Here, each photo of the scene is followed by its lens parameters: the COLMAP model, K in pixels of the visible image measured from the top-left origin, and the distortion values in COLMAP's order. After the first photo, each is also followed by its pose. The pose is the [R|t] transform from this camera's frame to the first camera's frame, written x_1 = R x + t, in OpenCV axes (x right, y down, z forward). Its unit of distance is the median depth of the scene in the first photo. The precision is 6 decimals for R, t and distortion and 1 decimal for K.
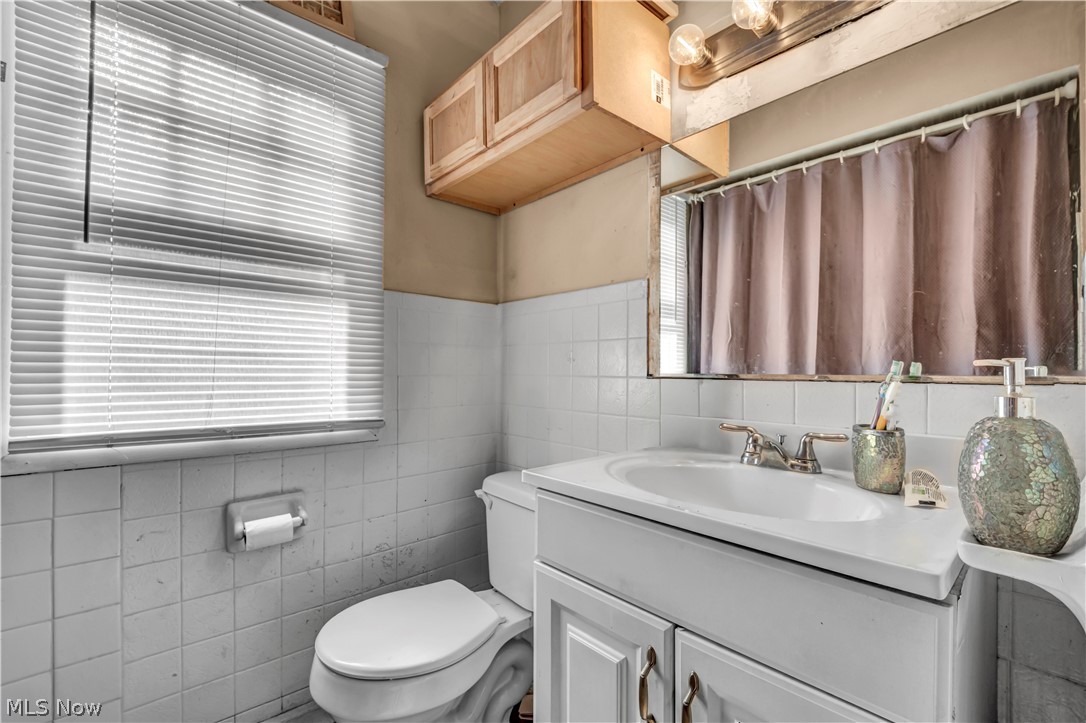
lens RADIAL K [[466.7, 0, 536.7], [0, 466.7, 367.0], [0, 0, 1]] dist [0.001472, -0.000626]
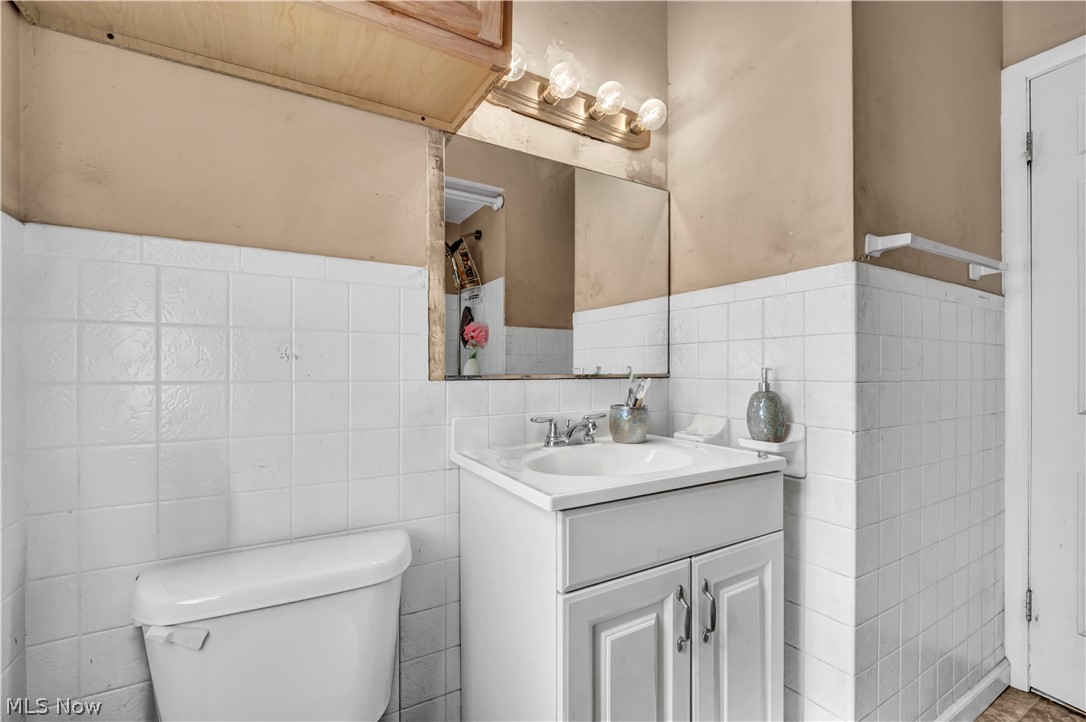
lens RADIAL K [[463.9, 0, 542.1], [0, 463.9, 370.7], [0, 0, 1]] dist [0.000630, -0.003776]
pose [[0.188721, -0.004849, 0.982019, -0.193168], [-0.004697, 0.999972, 0.005841, -0.000312], [-0.982019, -0.005715, 0.188693, 0.202444]]
